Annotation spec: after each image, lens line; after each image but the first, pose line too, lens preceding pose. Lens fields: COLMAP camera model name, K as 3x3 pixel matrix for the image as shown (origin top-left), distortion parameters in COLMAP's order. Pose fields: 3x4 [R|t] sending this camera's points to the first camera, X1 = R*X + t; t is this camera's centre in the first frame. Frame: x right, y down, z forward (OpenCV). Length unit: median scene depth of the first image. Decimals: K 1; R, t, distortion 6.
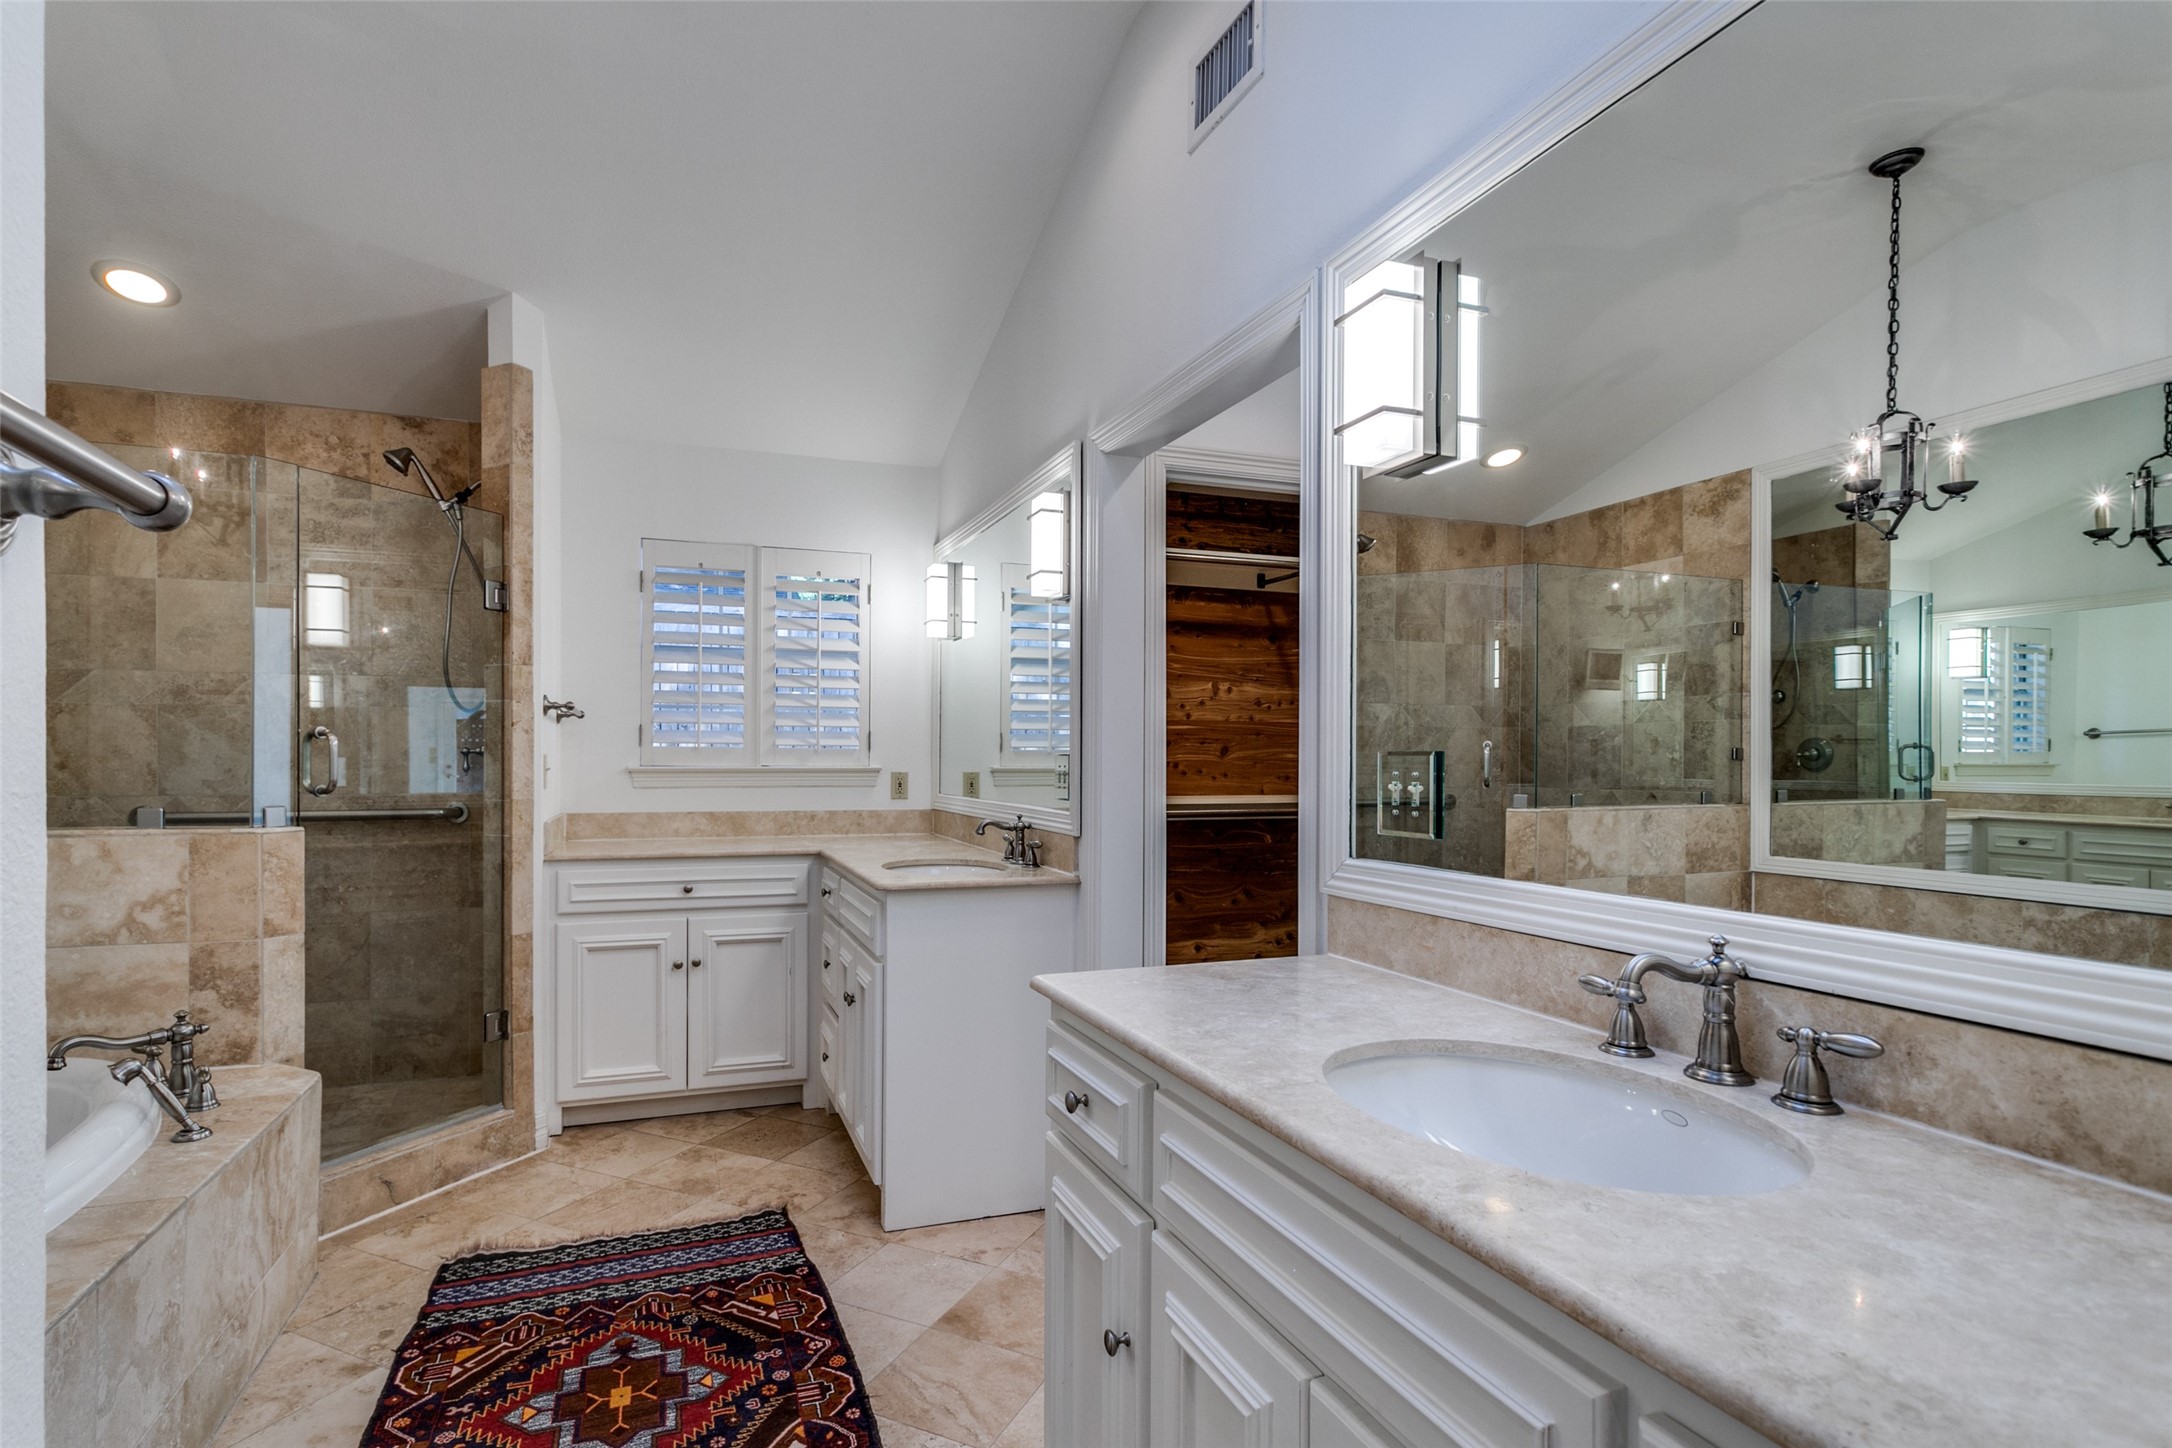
lens RADIAL K [[1083.0, 0, 1068.0], [0, 1083.0, 751.6], [0, 0, 1]] dist [-0.011769, 0.006037]
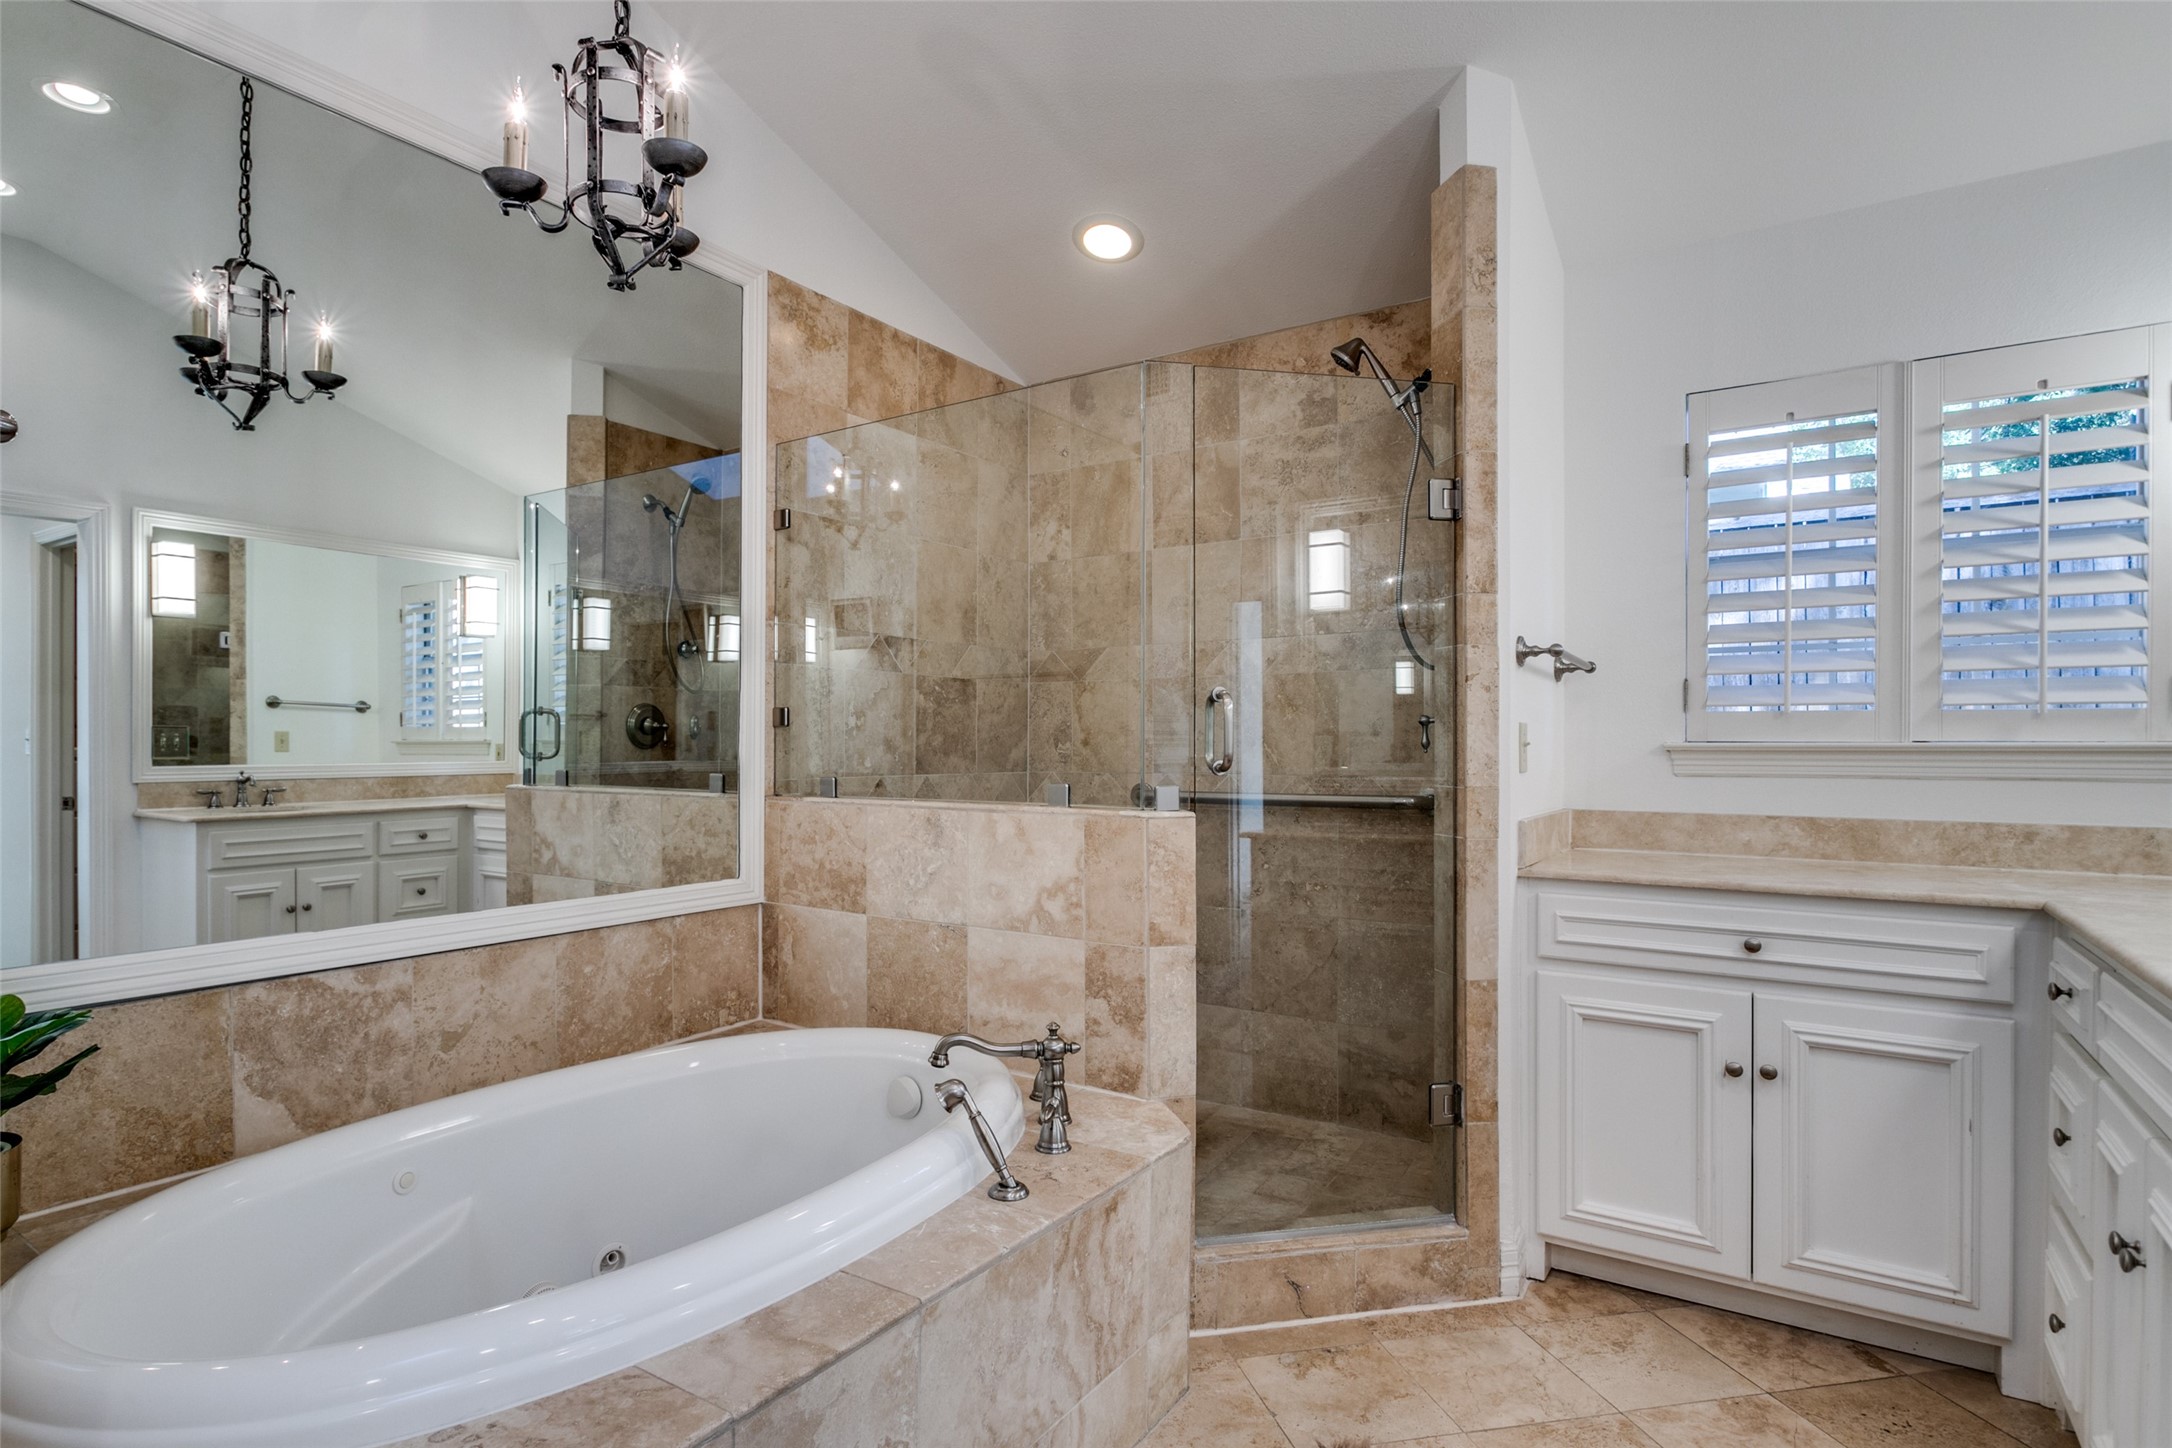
lens RADIAL K [[1083.0, 0, 1068.0], [0, 1083.0, 751.6], [0, 0, 1]] dist [-0.011769, 0.006037]
pose [[0.565375, 0.000290, -0.824834, -0.082273], [0.006257, 0.999970, 0.004640, 0.016710], [0.824811, -0.007785, 0.565356, 0.388297]]
